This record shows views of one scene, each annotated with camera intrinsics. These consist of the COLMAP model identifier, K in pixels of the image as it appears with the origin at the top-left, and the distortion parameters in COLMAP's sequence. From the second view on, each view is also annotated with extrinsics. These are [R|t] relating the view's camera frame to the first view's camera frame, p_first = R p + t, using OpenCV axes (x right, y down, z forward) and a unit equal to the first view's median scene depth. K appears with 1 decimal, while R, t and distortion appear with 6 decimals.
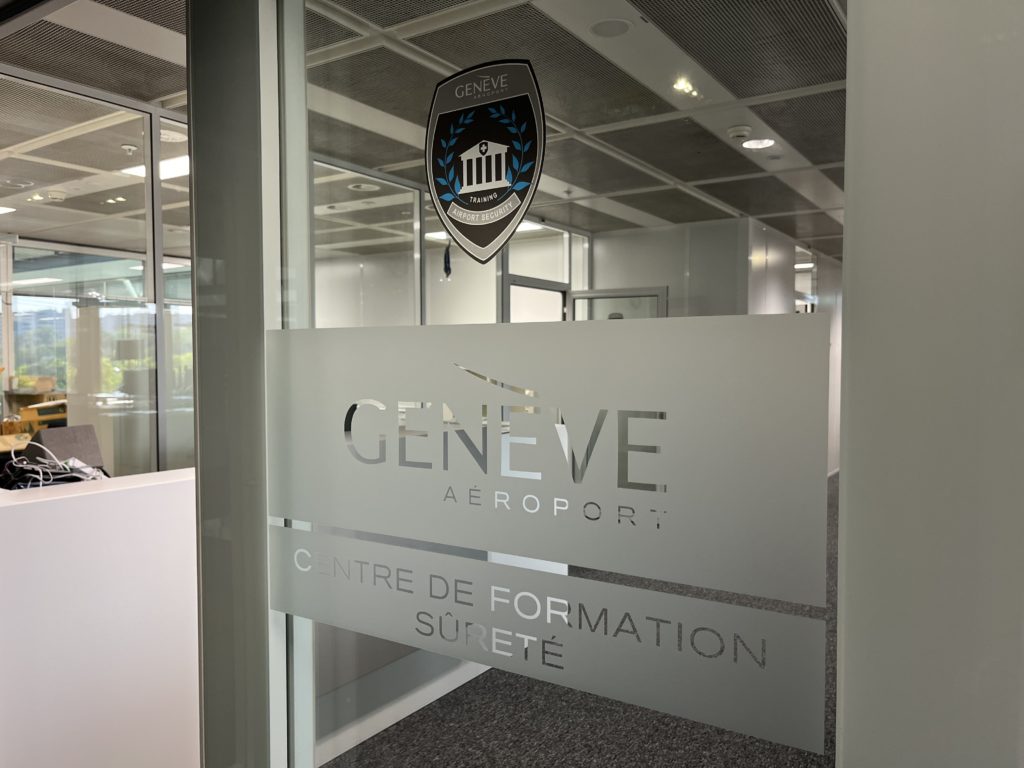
lens RADIAL K [[780.2, 0, 512.0], [0, 780.2, 384.0], [0, 0, 1]] dist [0.035969, -0.000700]
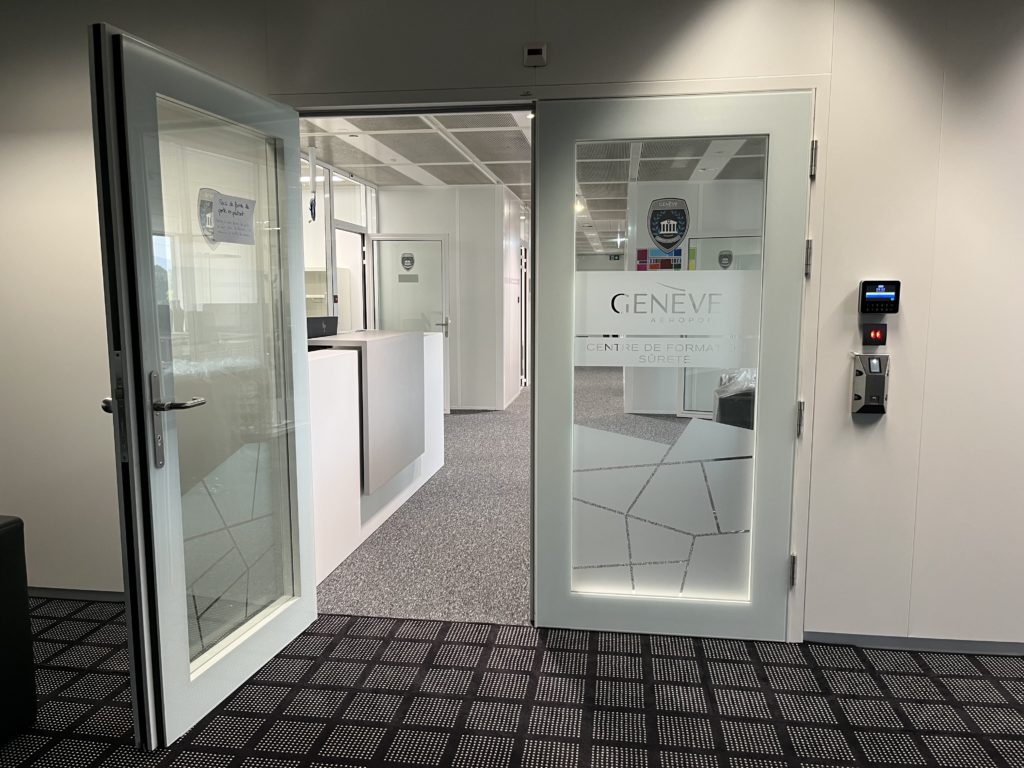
lens RADIAL K [[780.2, 0, 512.0], [0, 780.2, 384.0], [0, 0, 1]] dist [0.035969, -0.000700]
pose [[0.900364, -0.046504, 0.432646, -0.634246], [0.010442, 0.996296, 0.085358, 0.035349], [-0.435012, -0.072336, 0.897514, -0.547517]]
